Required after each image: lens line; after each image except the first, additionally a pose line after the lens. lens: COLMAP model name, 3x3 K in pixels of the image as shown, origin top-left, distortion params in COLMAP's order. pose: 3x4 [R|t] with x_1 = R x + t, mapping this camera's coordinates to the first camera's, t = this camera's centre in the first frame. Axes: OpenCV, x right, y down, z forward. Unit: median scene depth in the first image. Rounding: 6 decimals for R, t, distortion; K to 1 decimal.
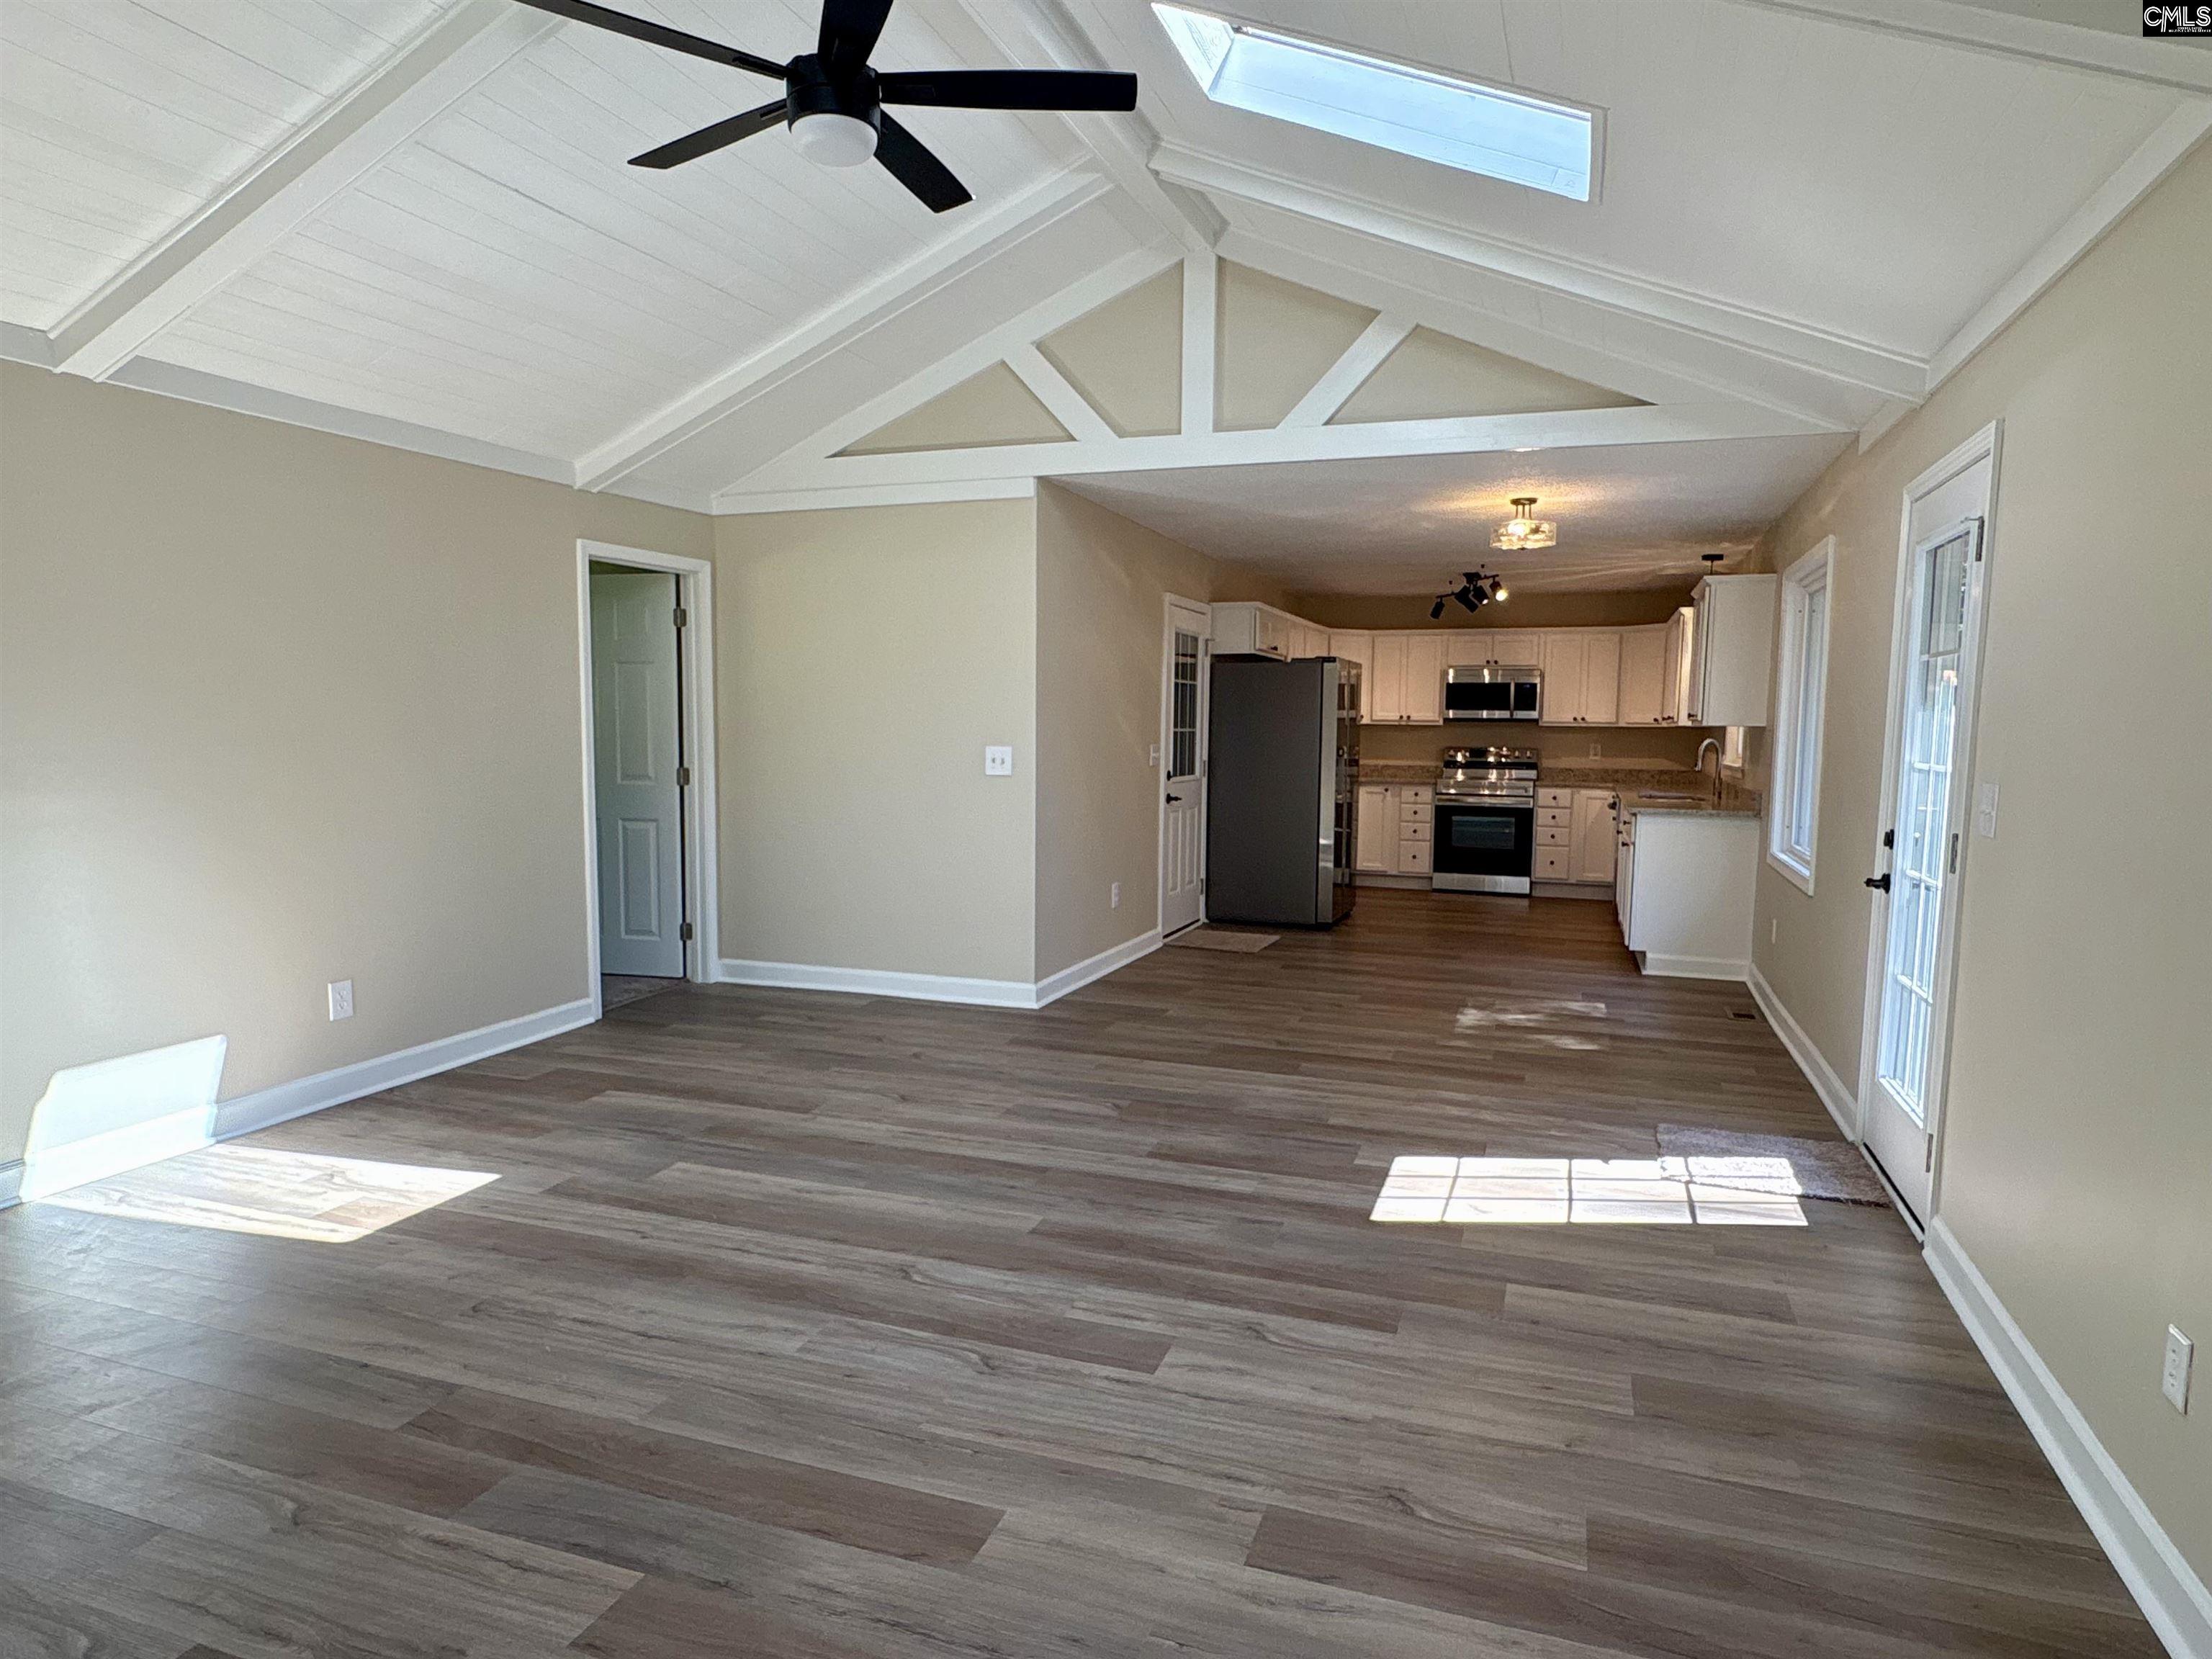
lens RADIAL K [[1285.3, 0, 1089.9], [0, 1285.3, 839.7], [0, 0, 1]] dist [-0.002722, 0.003305]
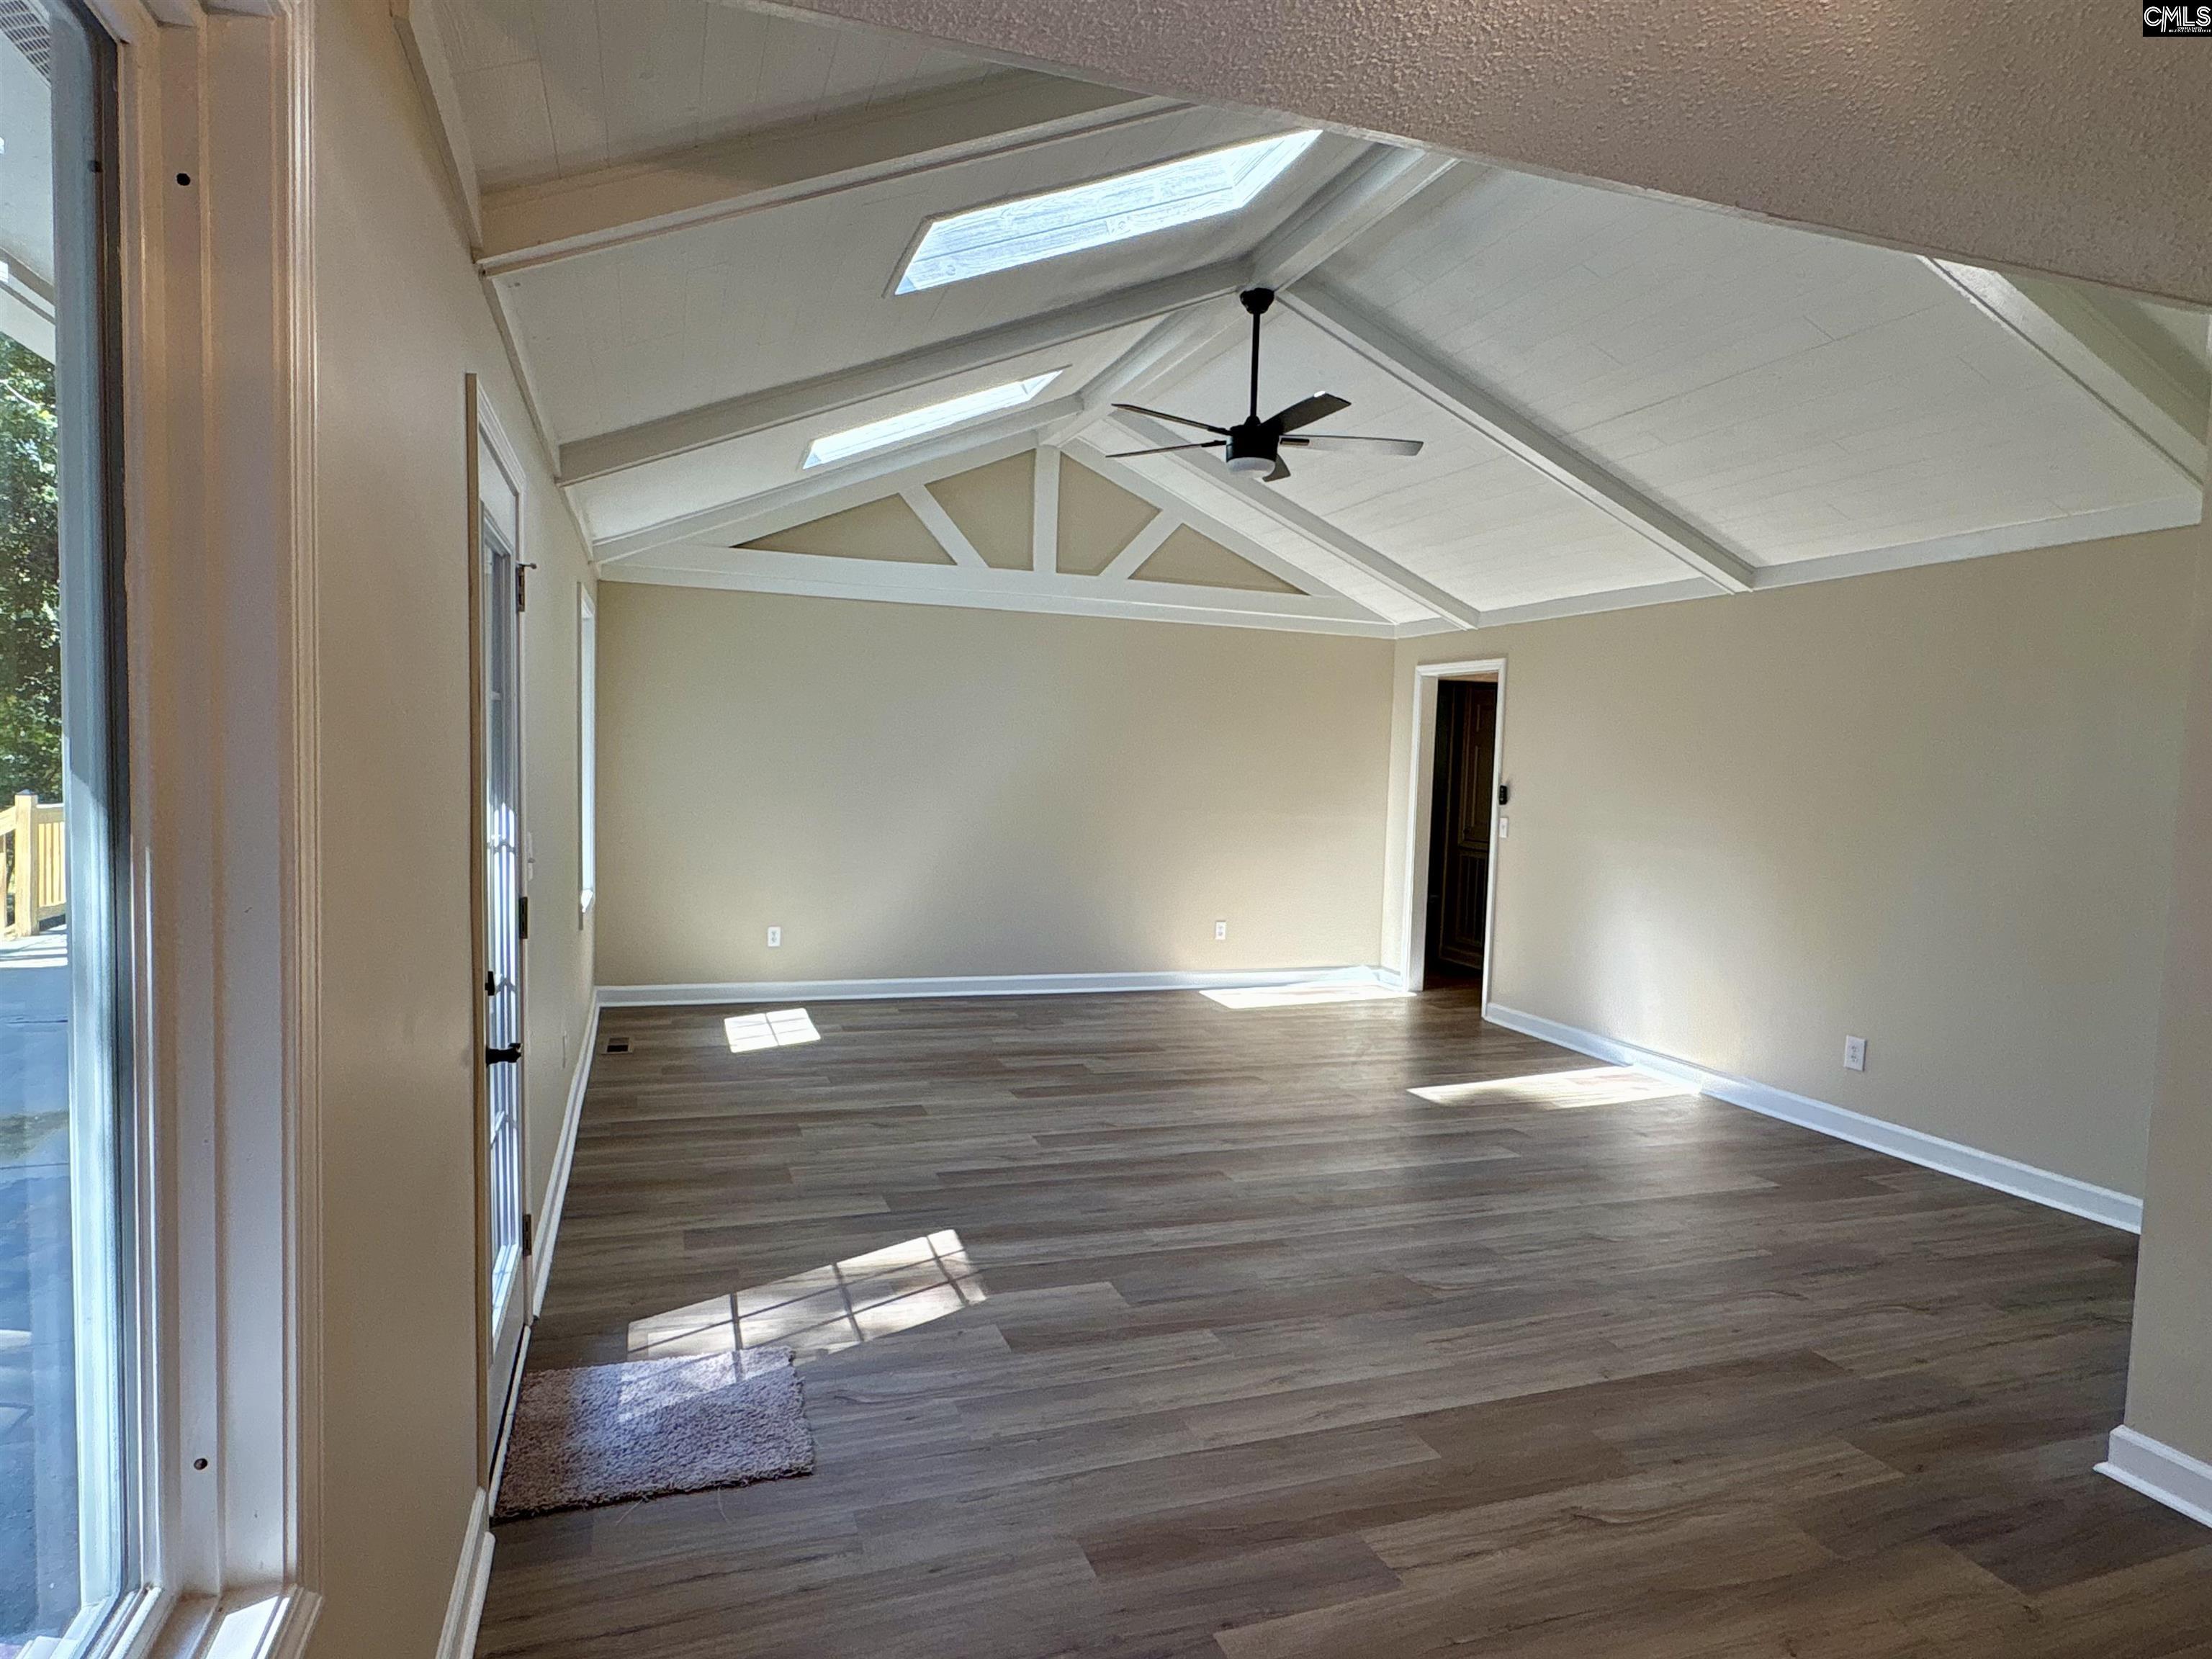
lens RADIAL K [[1285.3, 0, 1105.3], [0, 1285.3, 829.9], [0, 0, 1]] dist [-0.002722, 0.003305]
pose [[-0.762622, 0.005690, -0.646819, 1.007527], [-0.099821, 0.986947, 0.126375, -0.225371], [0.639095, 0.160942, -0.752100, 2.073938]]
